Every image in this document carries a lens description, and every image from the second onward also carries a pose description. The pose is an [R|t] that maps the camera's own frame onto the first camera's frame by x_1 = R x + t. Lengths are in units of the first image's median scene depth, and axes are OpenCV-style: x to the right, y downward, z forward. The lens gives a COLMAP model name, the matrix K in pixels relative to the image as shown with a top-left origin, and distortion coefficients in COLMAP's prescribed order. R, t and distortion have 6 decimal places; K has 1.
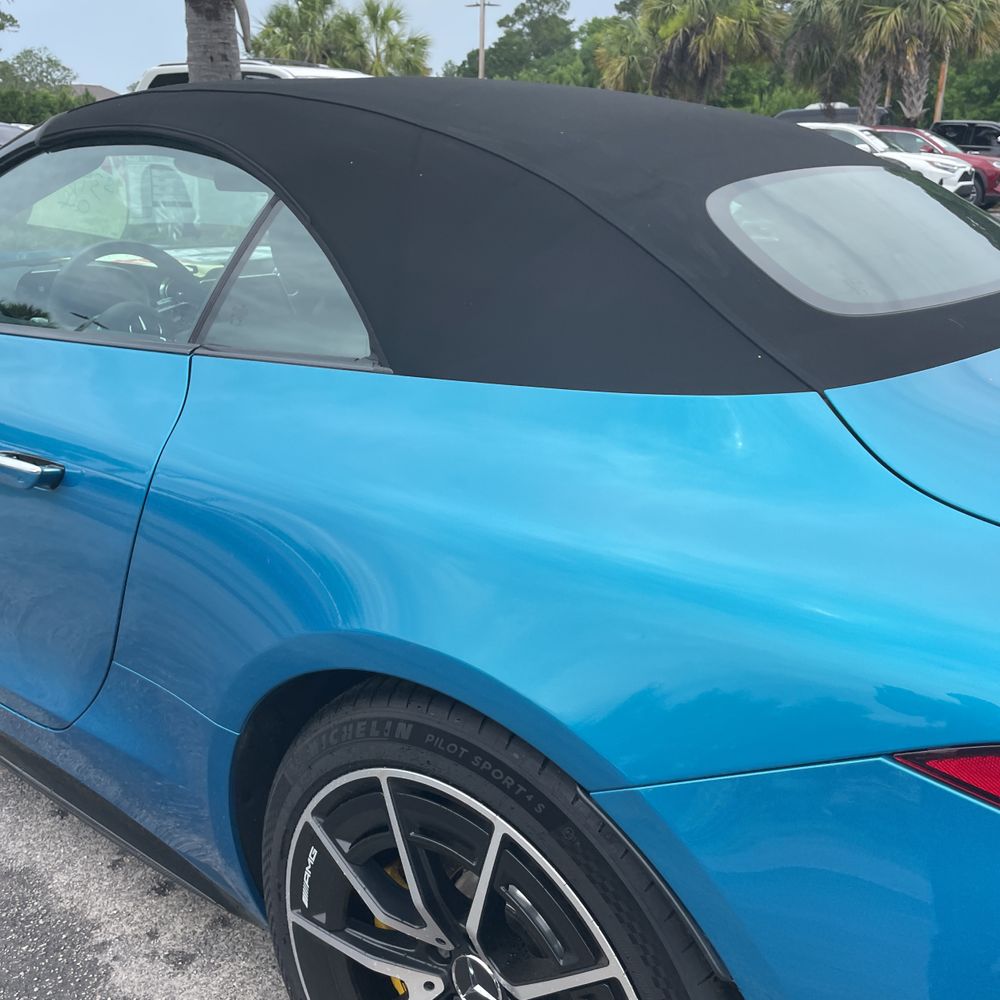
lens RADIAL K [[1018.4, 0, 500.0], [0, 1018.4, 500.0], [0, 0, 1]] dist [0.084726, -0.114895]
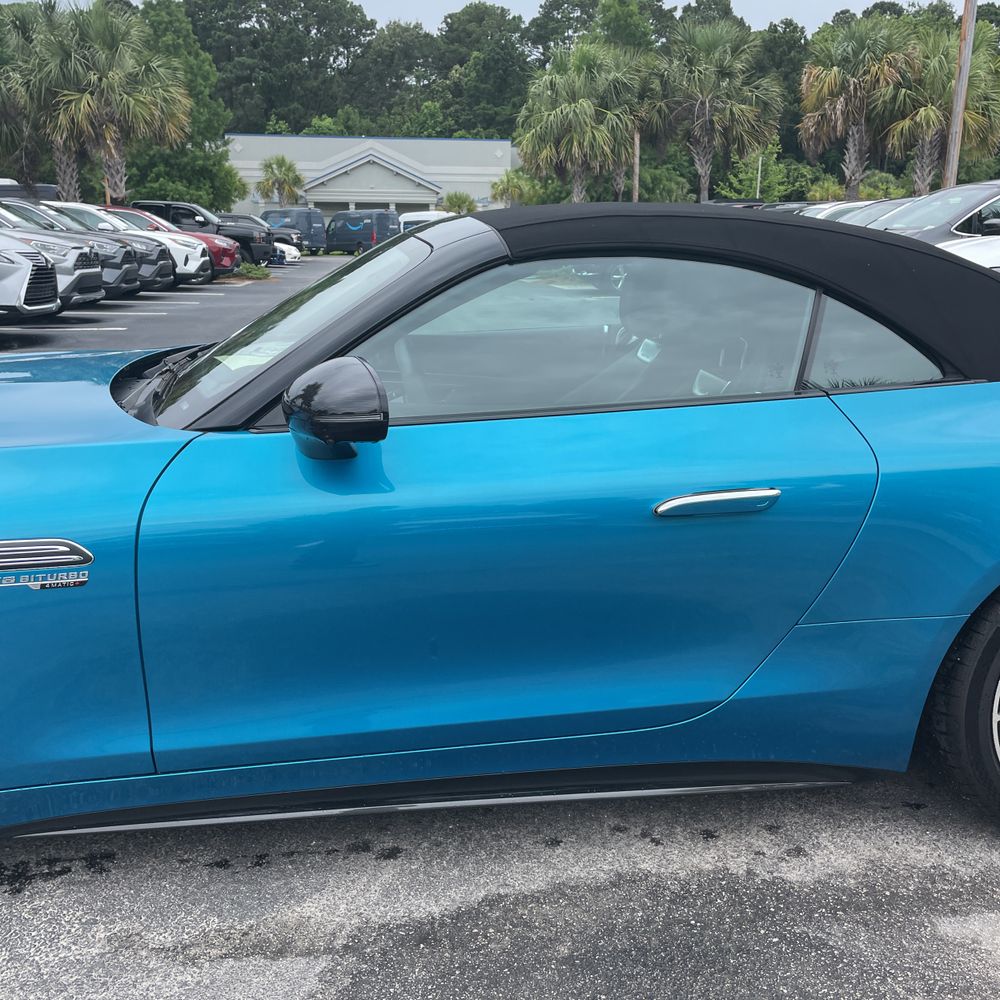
lens RADIAL K [[1018.4, 0, 500.0], [0, 1018.4, 500.0], [0, 0, 1]] dist [0.084726, -0.114895]
pose [[0.711034, -0.184788, 0.678442, -0.101880], [0.229225, 0.973057, 0.024796, -0.008586], [-0.664745, 0.137886, 0.734235, 0.015768]]
